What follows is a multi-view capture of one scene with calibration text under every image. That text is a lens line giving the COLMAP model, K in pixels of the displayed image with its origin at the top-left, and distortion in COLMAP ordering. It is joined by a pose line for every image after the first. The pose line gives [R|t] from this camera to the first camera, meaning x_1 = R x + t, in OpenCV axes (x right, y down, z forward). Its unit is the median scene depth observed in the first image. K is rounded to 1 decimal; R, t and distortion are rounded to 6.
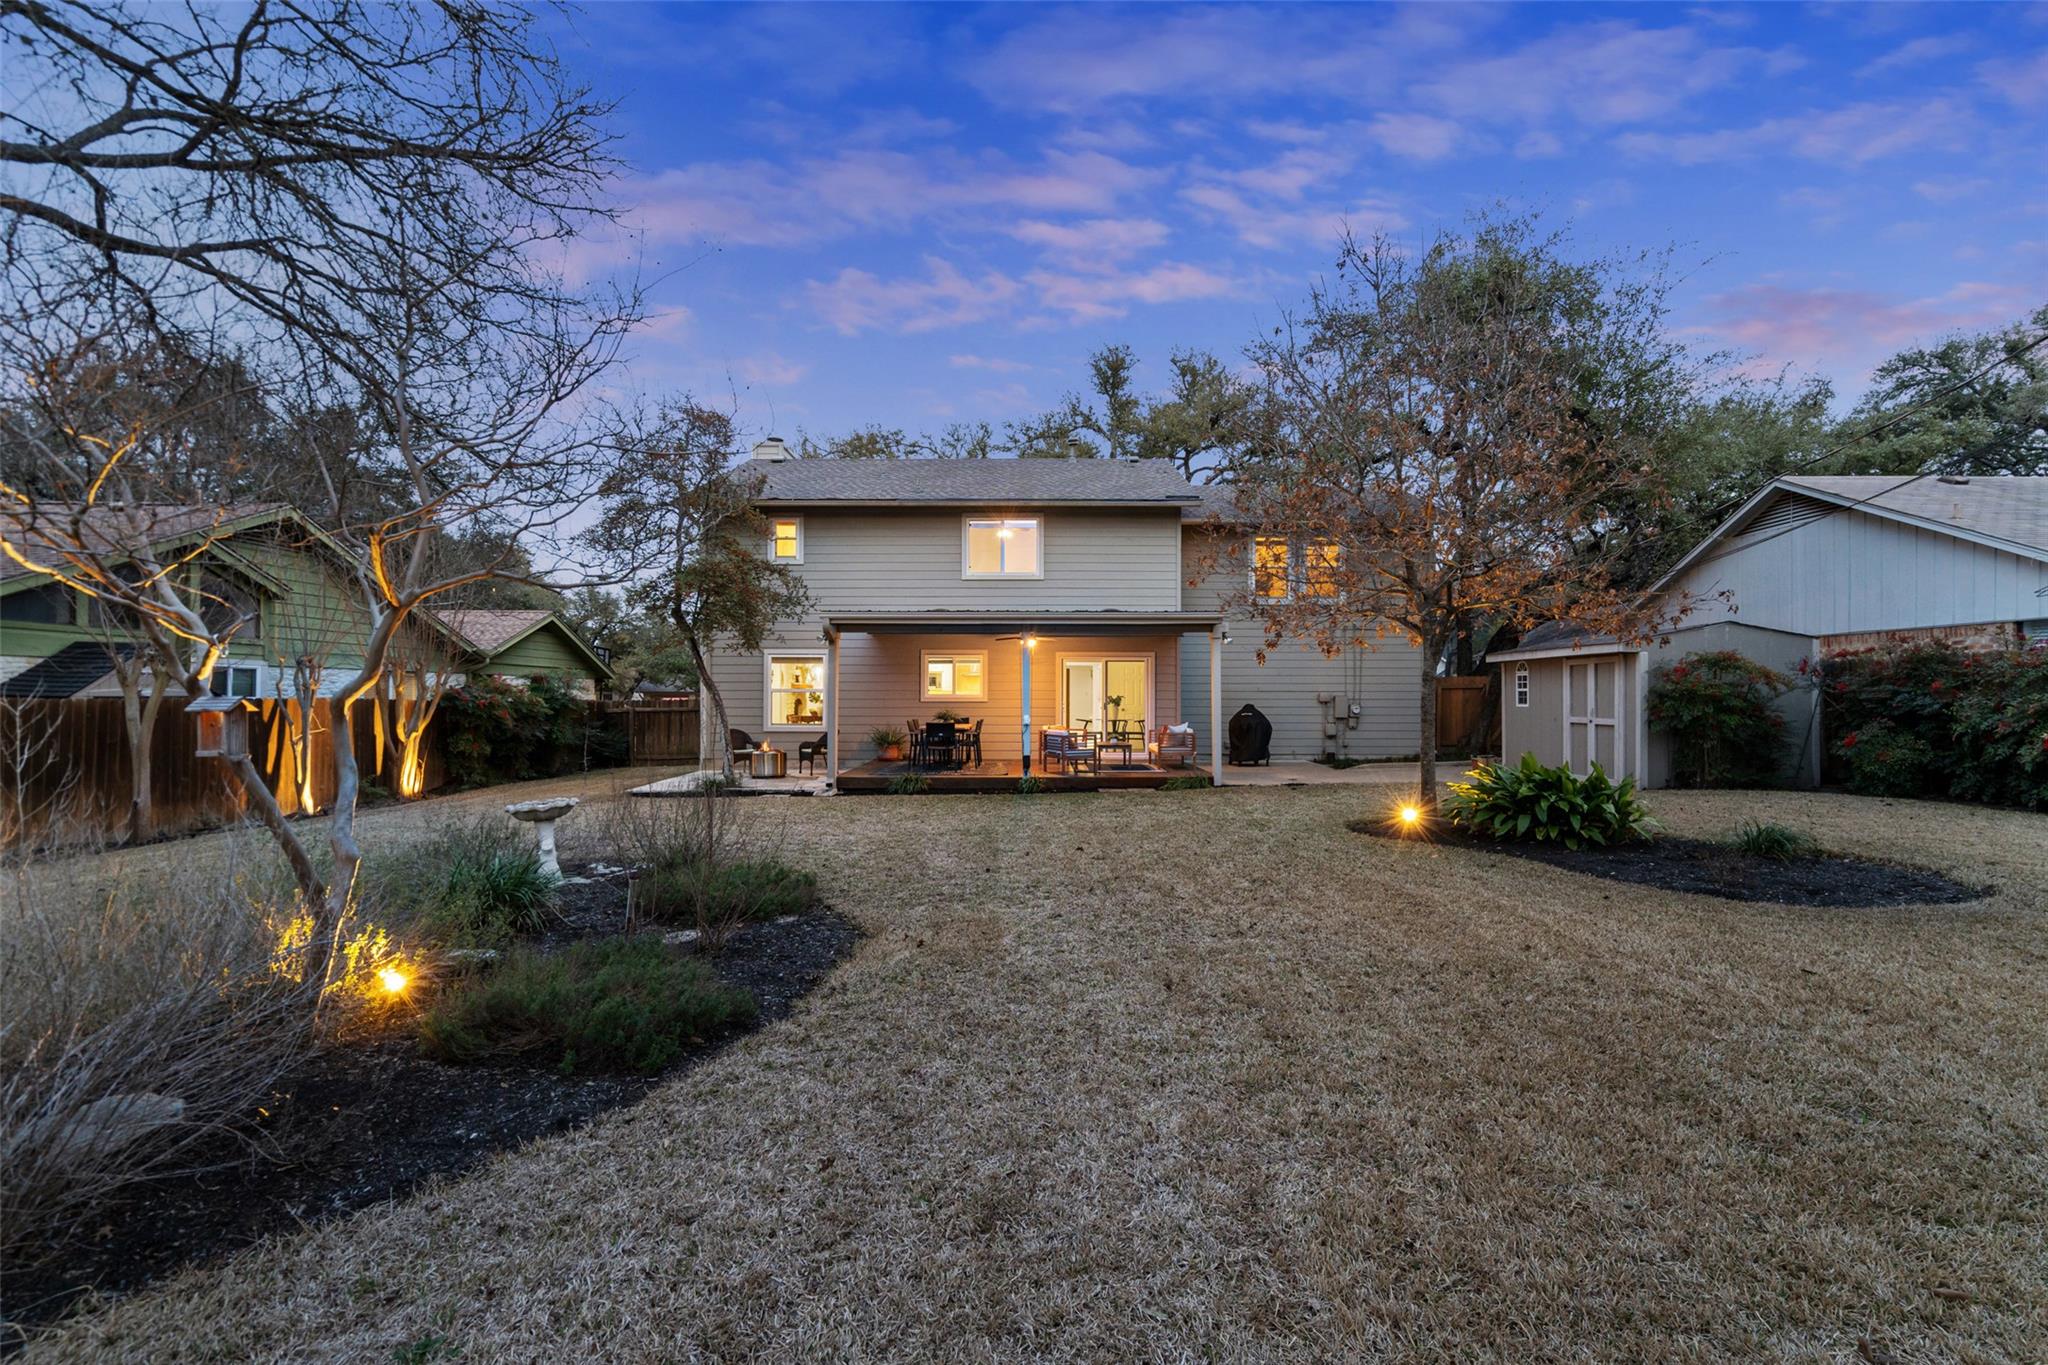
lens RADIAL K [[941.0, 0, 1024.0], [0, 941.0, 682.5], [0, 0, 1]] dist [-0.000689, -0.000040]
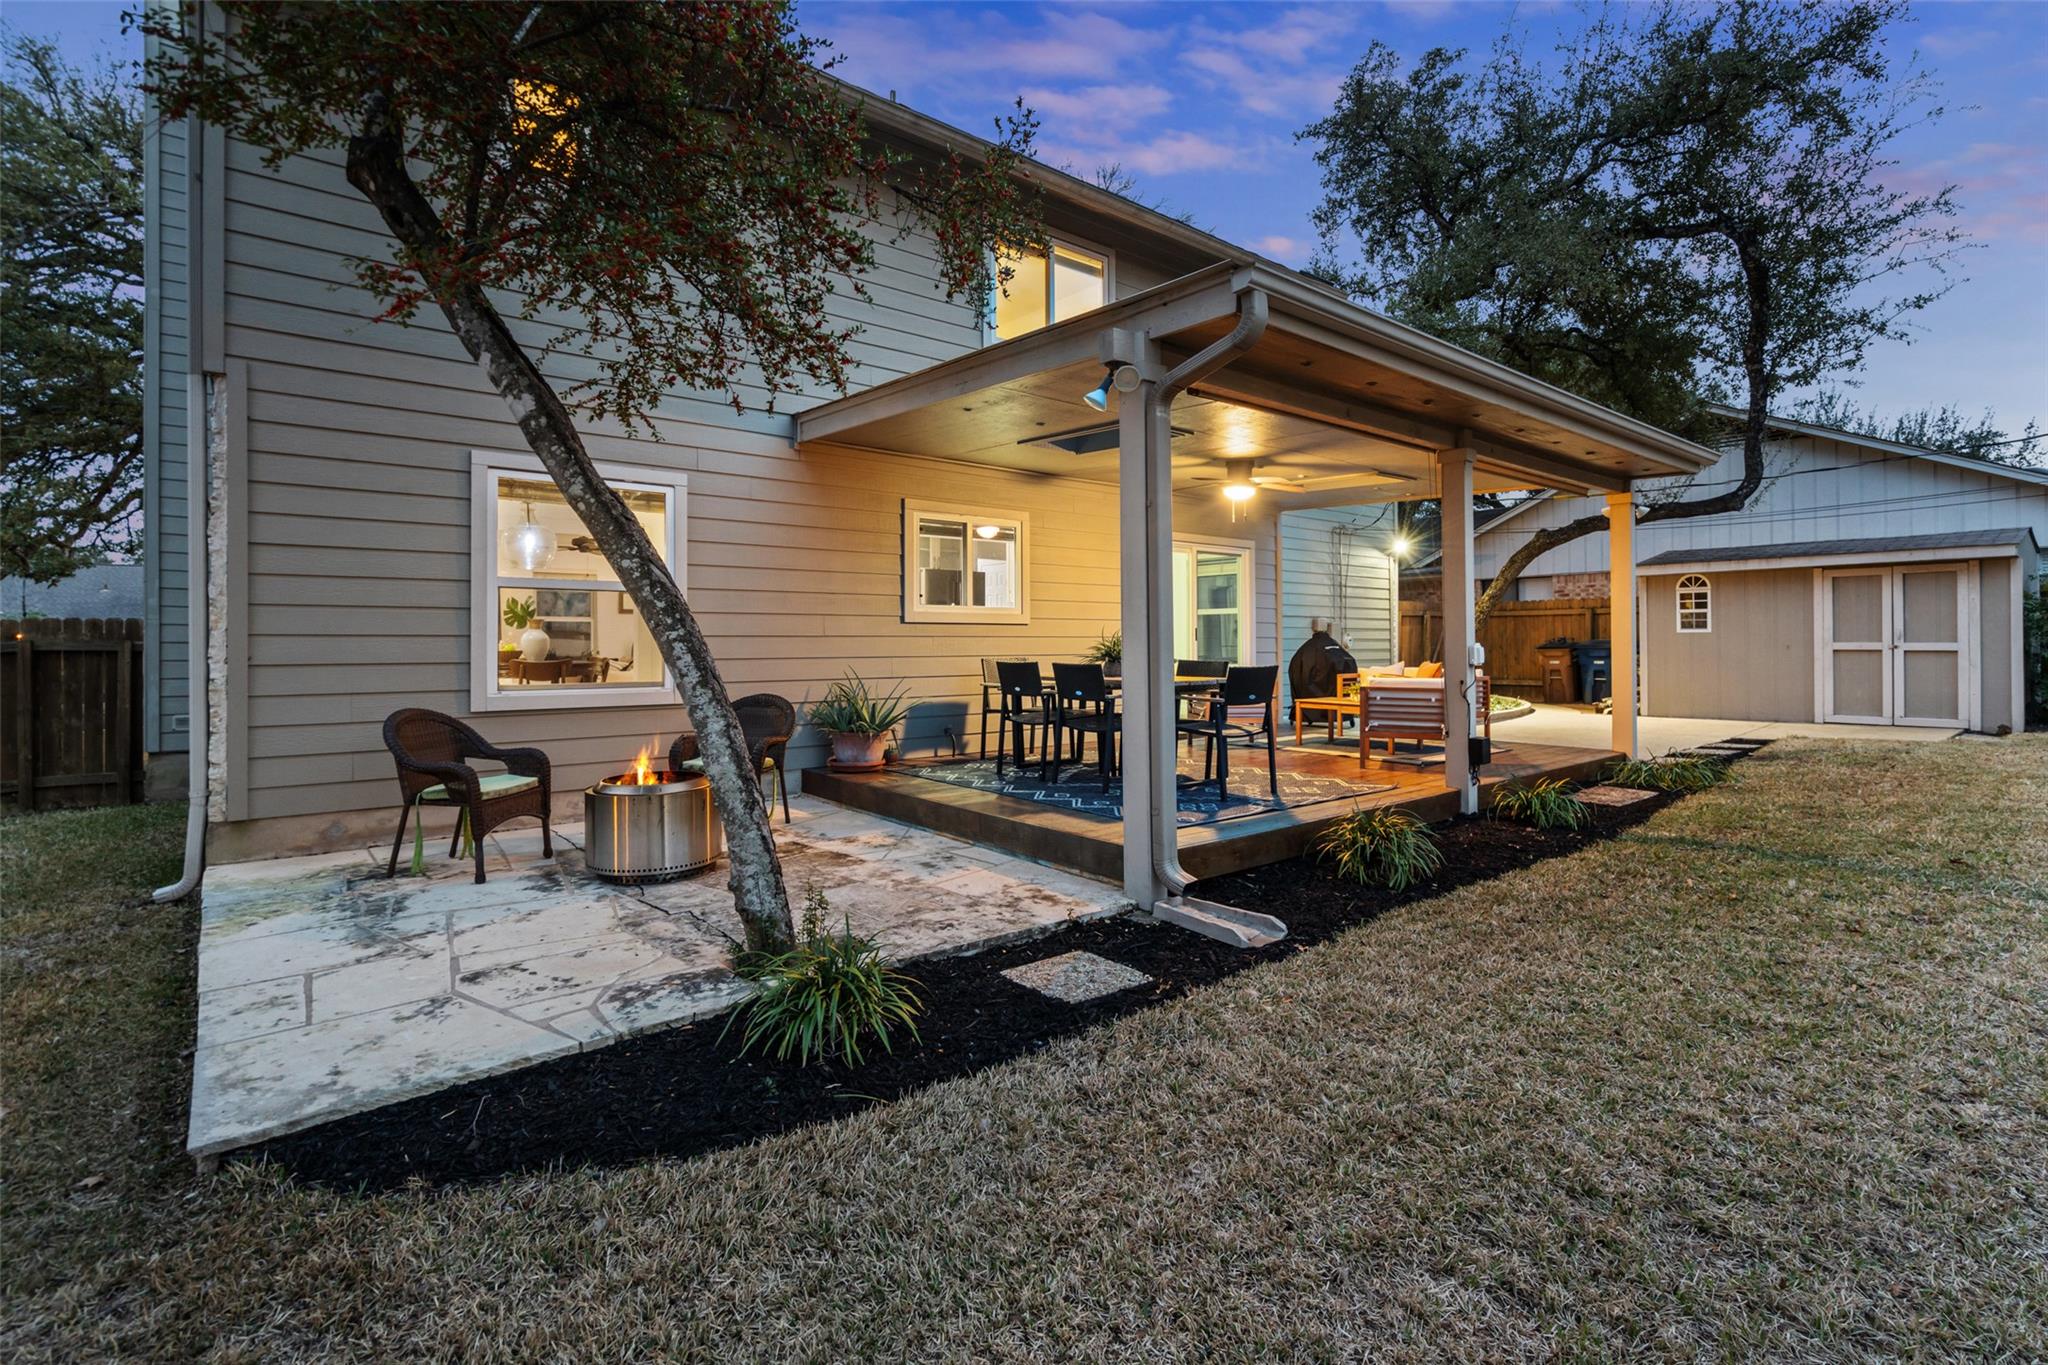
lens RADIAL K [[971.8, 0, 1026.5], [0, 971.8, 644.3], [0, 0, 1]] dist [-0.000934, -0.000188]
pose [[0.755218, 0.003269, 0.655466, -0.354454], [-0.000447, 0.999990, -0.004472, 0.031073], [-0.655474, 0.003084, 0.755212, 0.643756]]
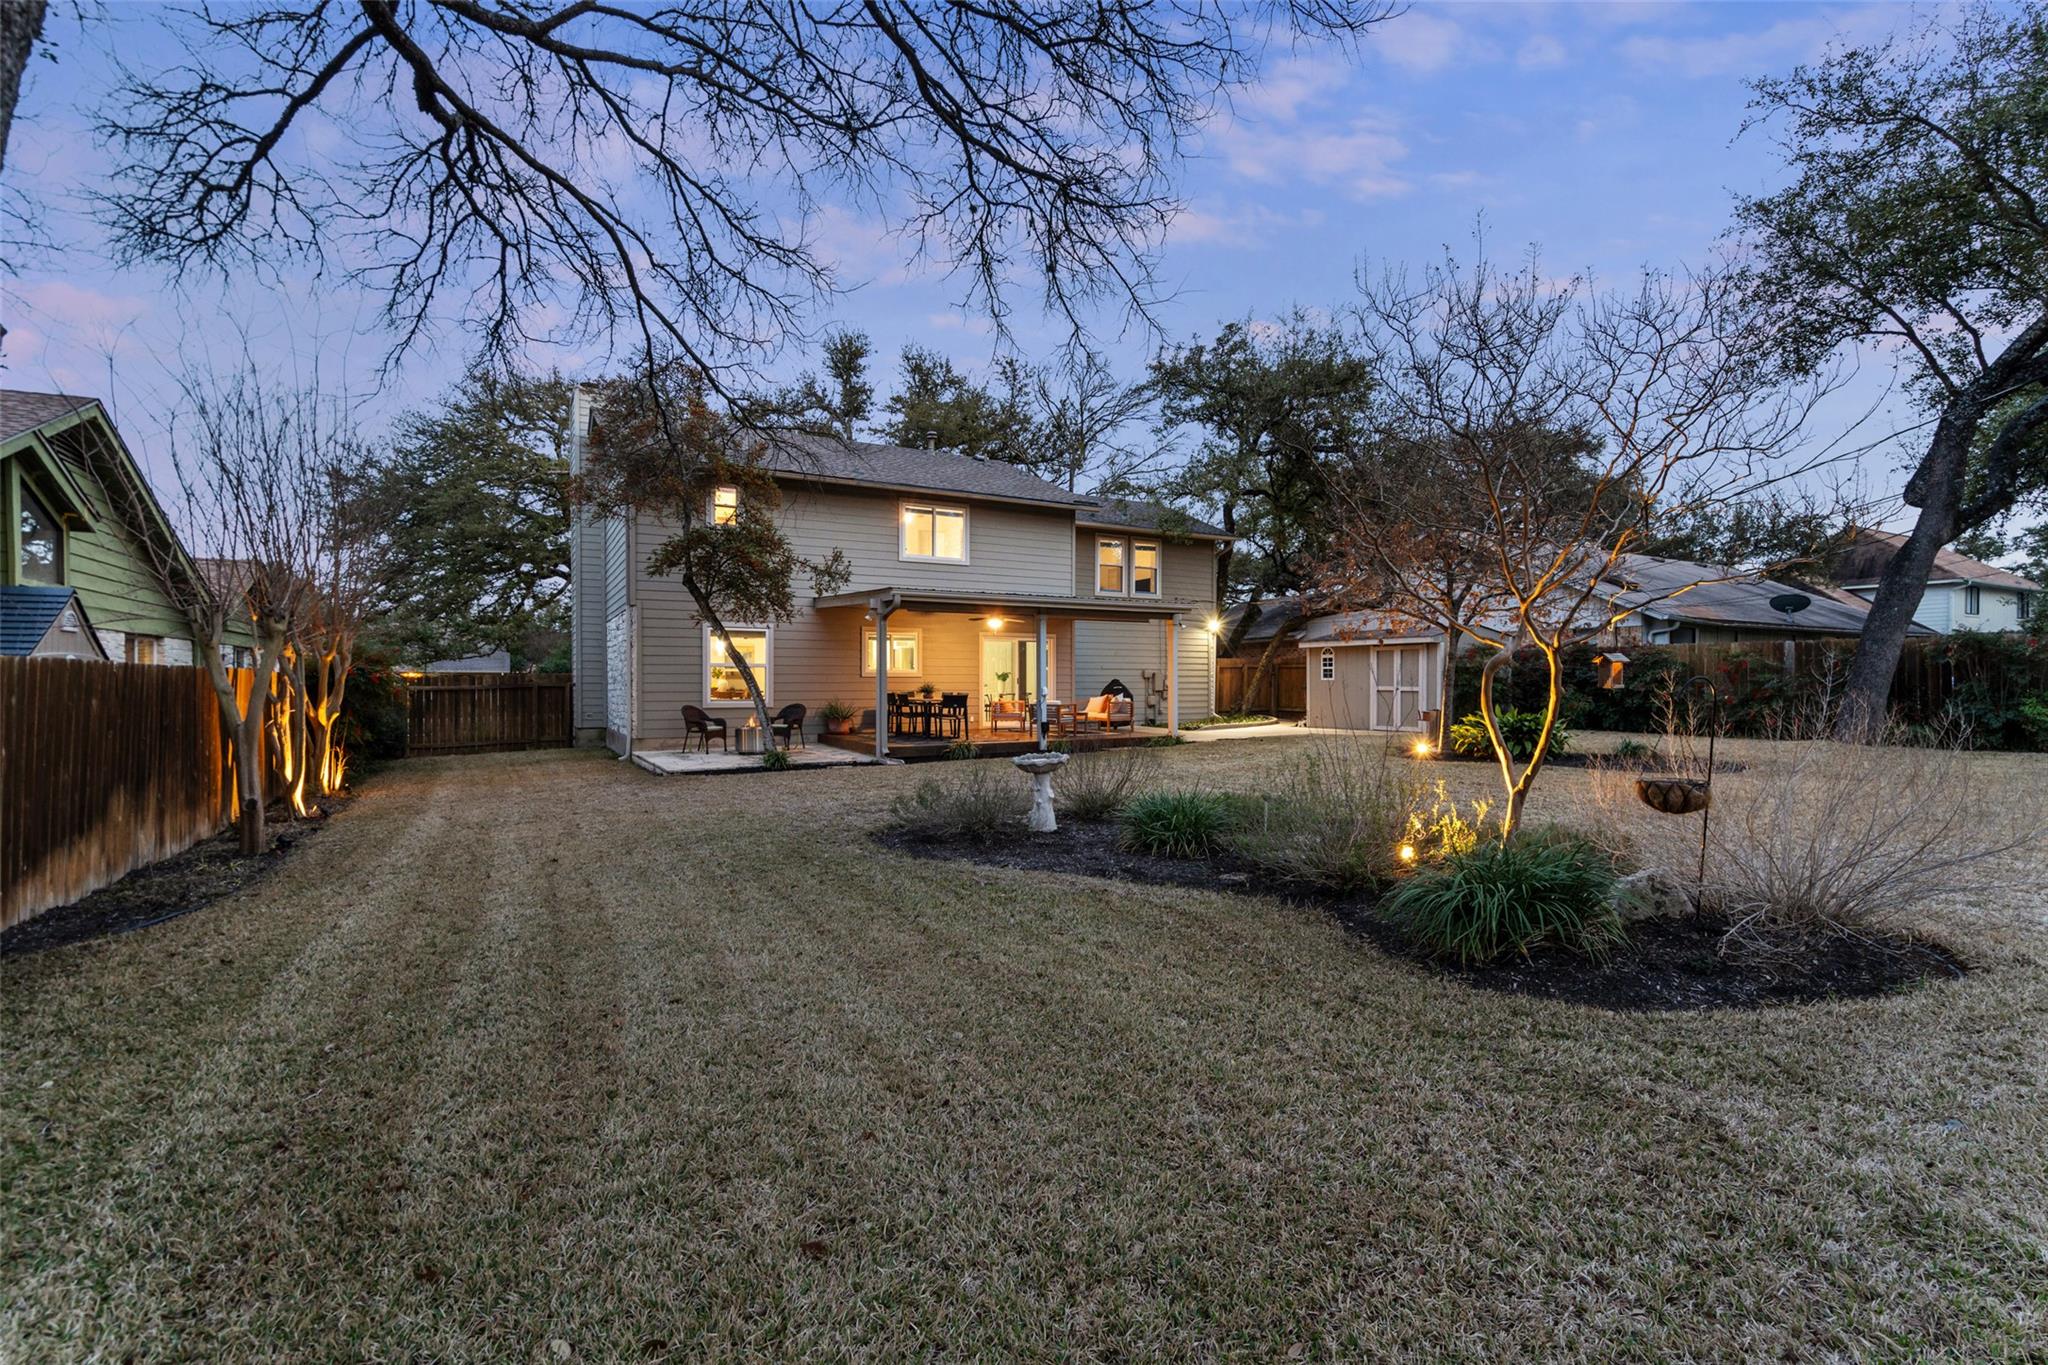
lens RADIAL K [[971.8, 0, 1026.5], [0, 971.8, 644.3], [0, 0, 1]] dist [-0.000934, -0.000188]
pose [[0.848725, 0.018600, 0.528507, -0.521836], [-0.007540, 0.999705, -0.023074, 0.008168], [-0.528781, 0.015599, 0.848615, 0.009191]]
